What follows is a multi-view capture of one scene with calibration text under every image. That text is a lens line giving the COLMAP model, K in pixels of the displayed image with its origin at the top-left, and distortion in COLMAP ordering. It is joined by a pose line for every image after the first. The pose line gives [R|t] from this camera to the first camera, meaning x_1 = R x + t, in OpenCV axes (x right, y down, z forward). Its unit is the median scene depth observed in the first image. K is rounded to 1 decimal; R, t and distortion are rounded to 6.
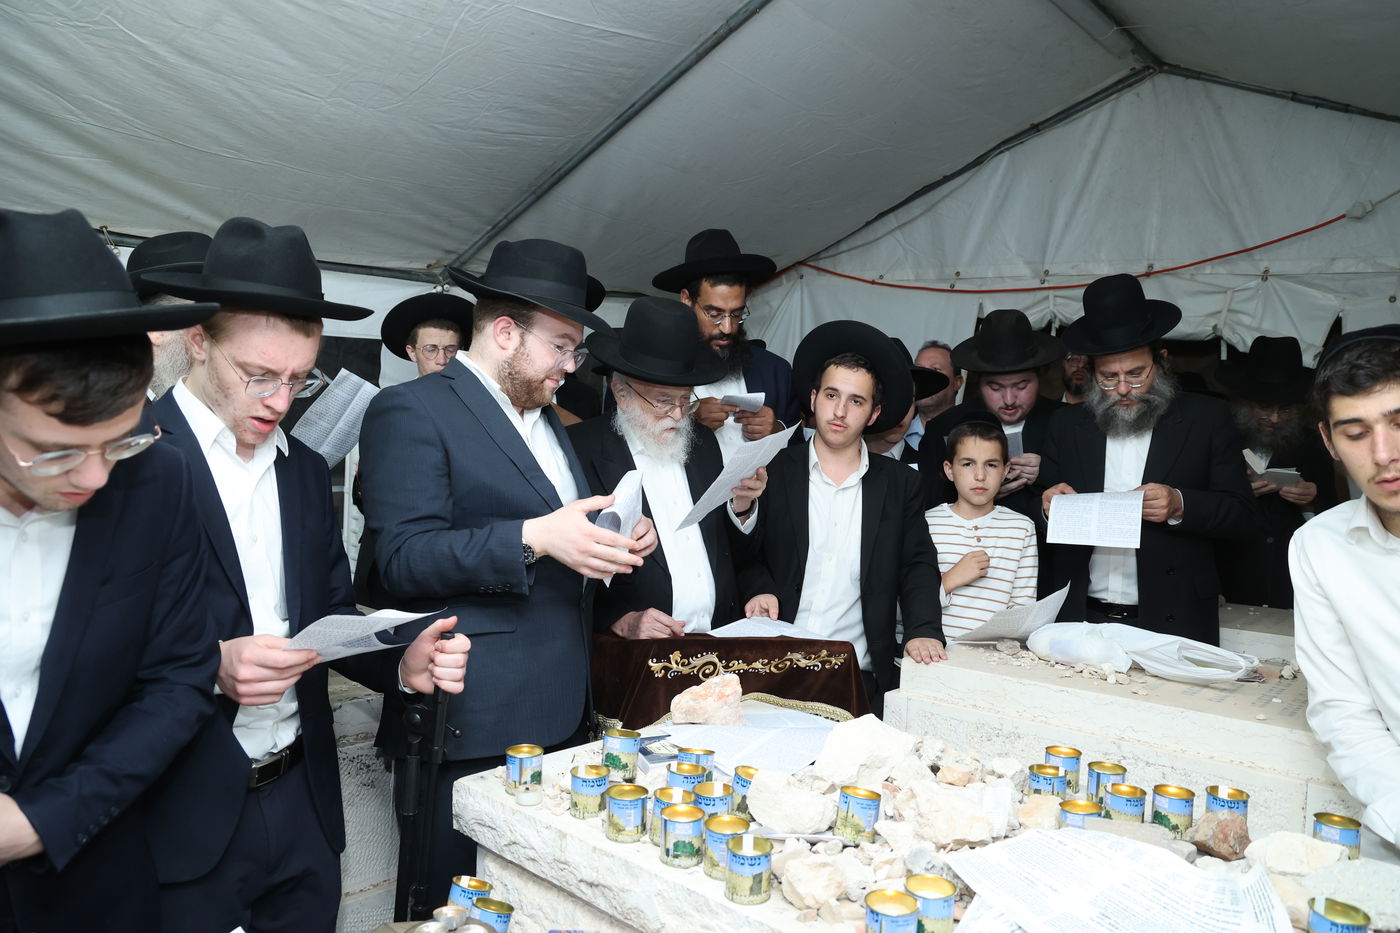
lens RADIAL K [[968.1, 0, 721.9], [0, 968.1, 461.6], [0, 0, 1]] dist [-0.140548, 0.103516]
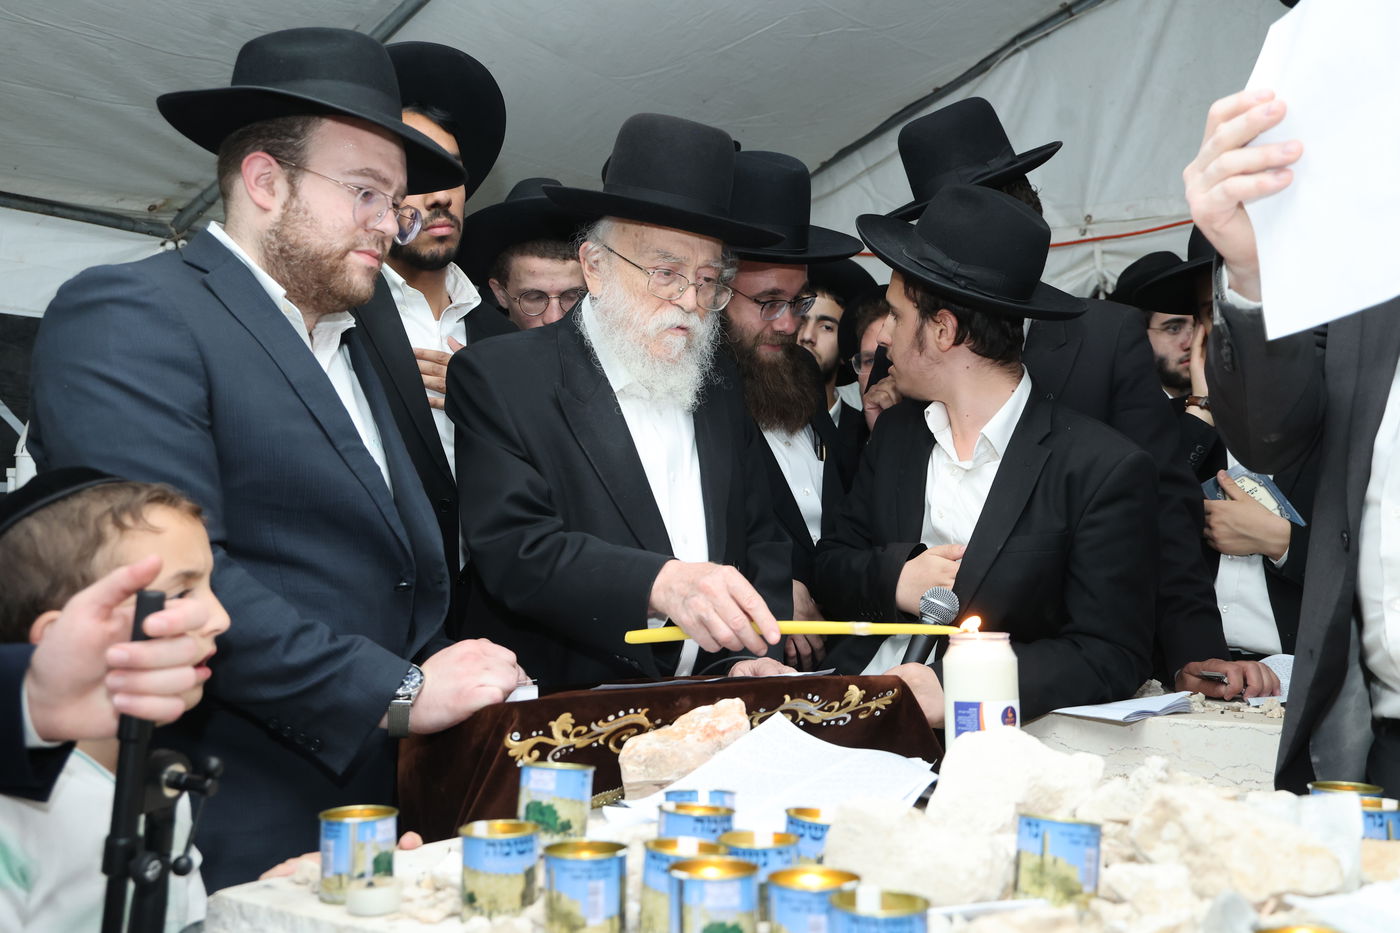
lens RADIAL K [[1315.5, 0, 747.6], [0, 1315.5, 505.3], [0, 0, 1]] dist [0.011472, 0.010795]
pose [[0.991669, -0.023525, 0.126644, -0.035231], [0.032775, 0.996905, -0.071461, 0.079109], [-0.124571, 0.075016, 0.989371, 0.109734]]
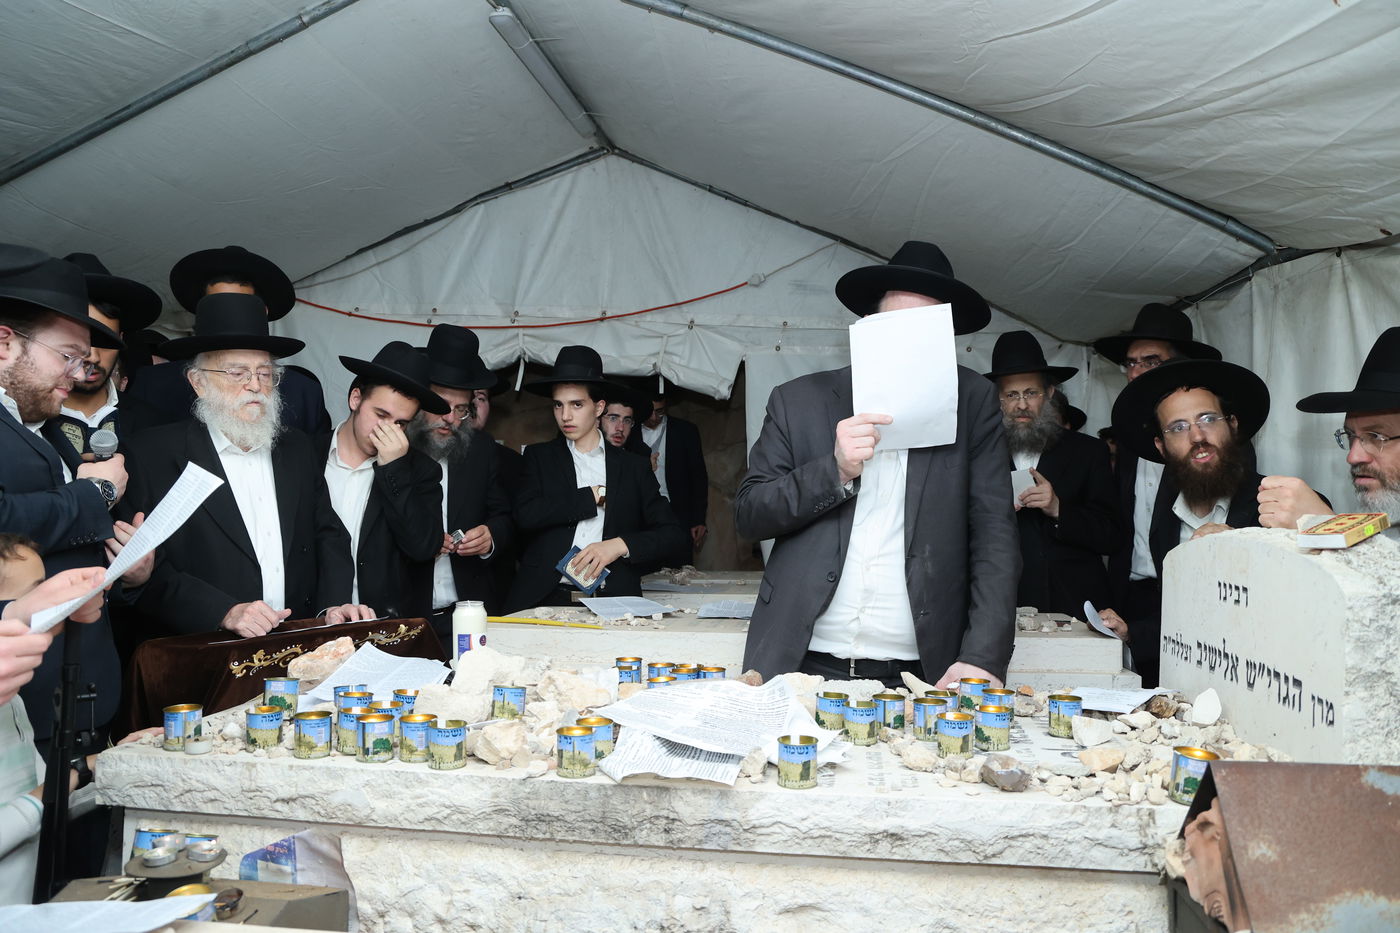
lens RADIAL K [[956.7, 0, 700.0], [0, 956.7, 466.5], [0, 0, 1]] dist [-0.069006, 0.052232]
pose [[0.836366, -0.010500, 0.548071, -0.118042], [0.035110, 0.998790, -0.034444, 0.036379], [-0.547046, 0.048051, 0.835722, -0.080296]]
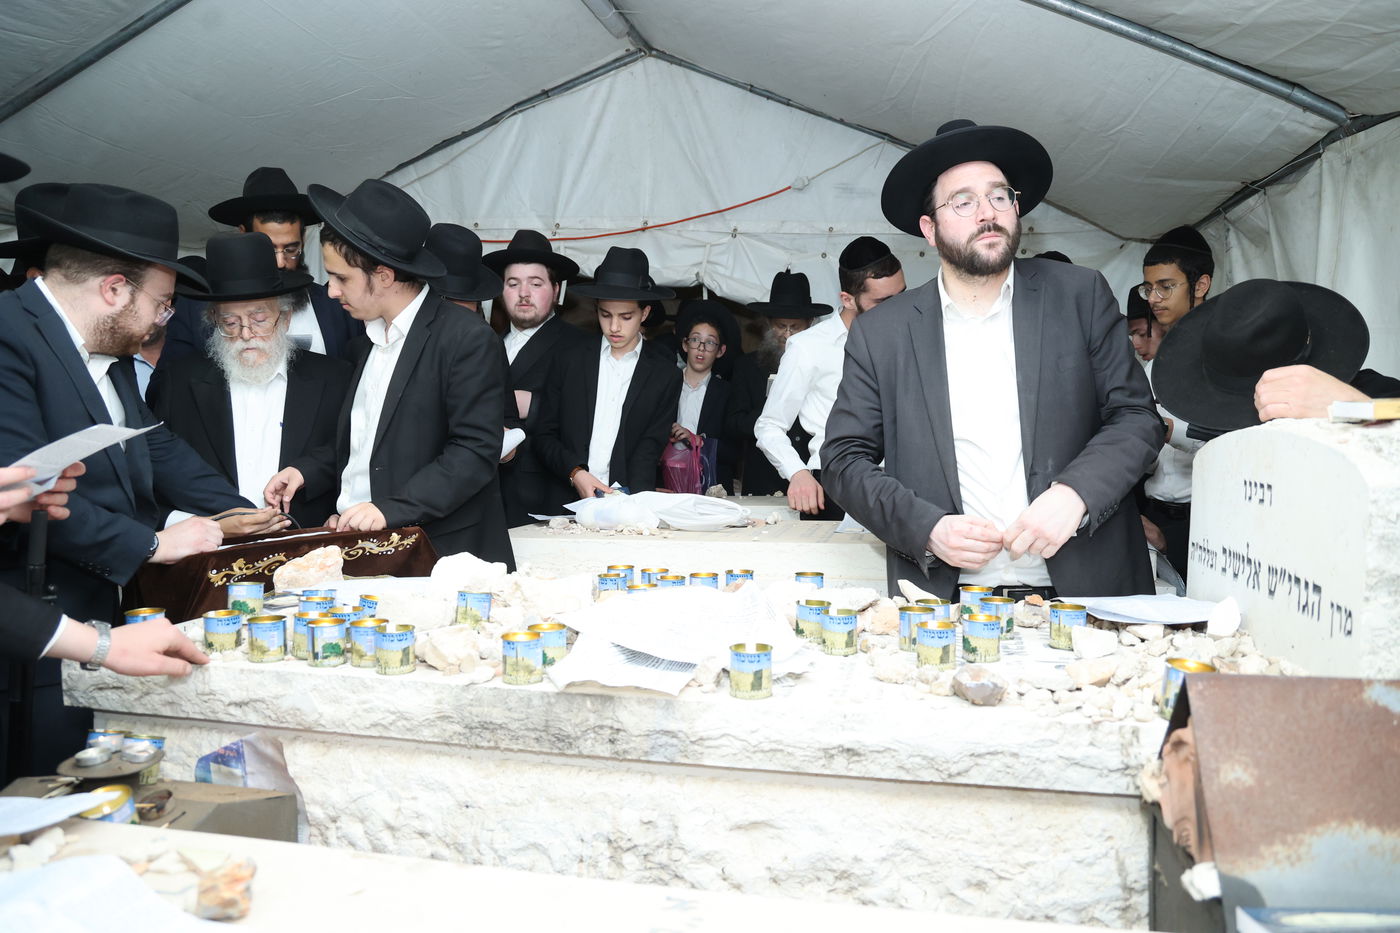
lens RADIAL K [[951.5, 0, 707.8], [0, 951.5, 453.1], [0, 0, 1]] dist [-0.084906, 0.065683]
pose [[0.877624, -0.054915, 0.476193, -0.056371], [0.046275, 0.998482, 0.029862, 0.050574], [-0.477110, -0.004172, 0.878834, -0.078653]]
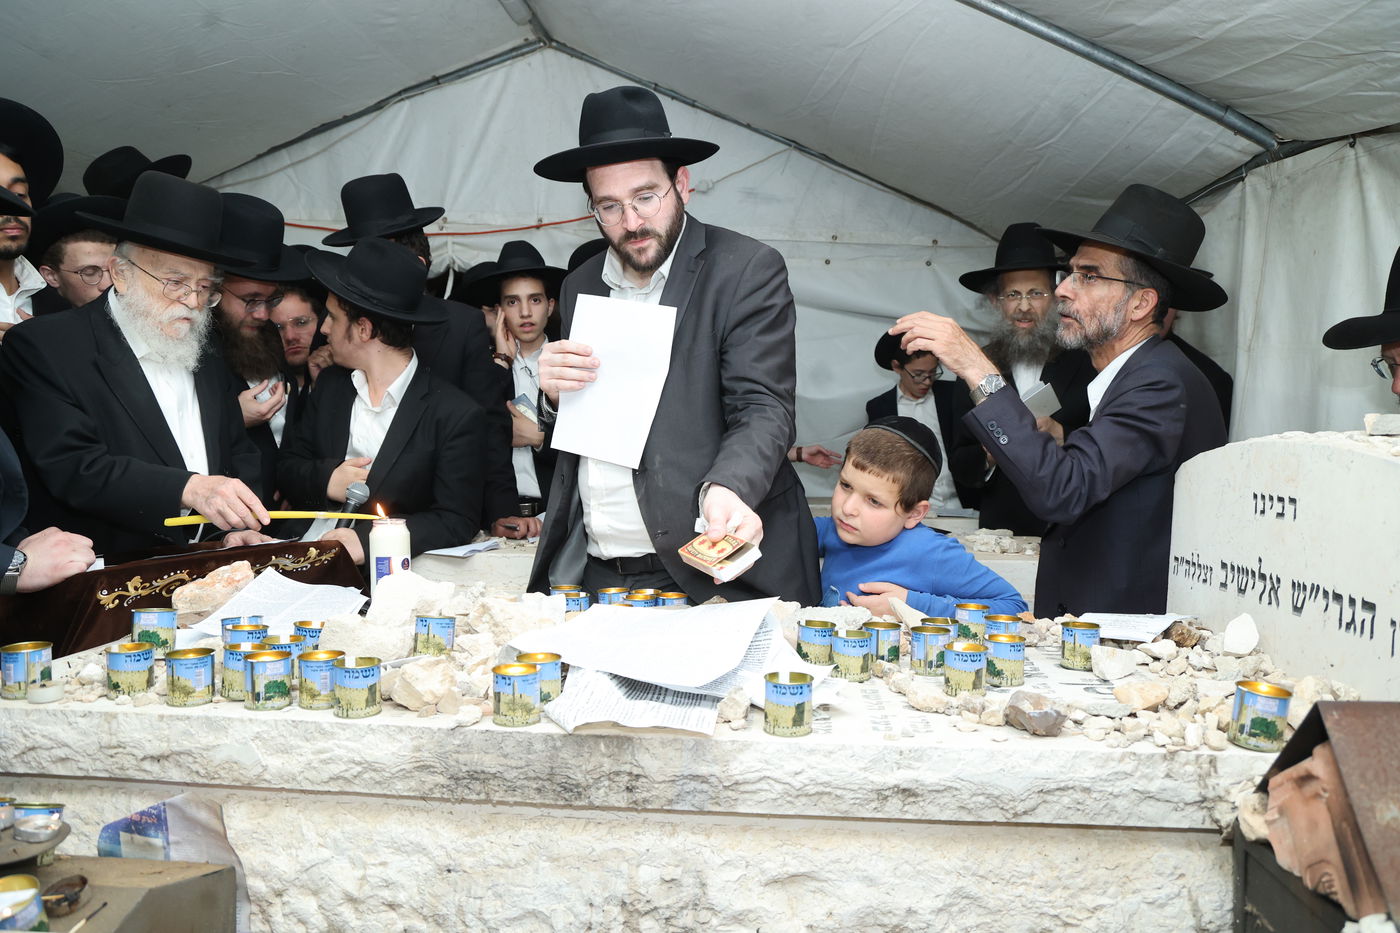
lens RADIAL K [[945.6, 0, 690.3], [0, 945.6, 461.6], [0, 0, 1]] dist [-0.067200, 0.045817]
pose [[0.801987, -0.043532, 0.595753, -0.086186], [0.031210, 0.999032, 0.030986, 0.051882], [-0.596525, -0.006257, 0.802570, -0.009125]]
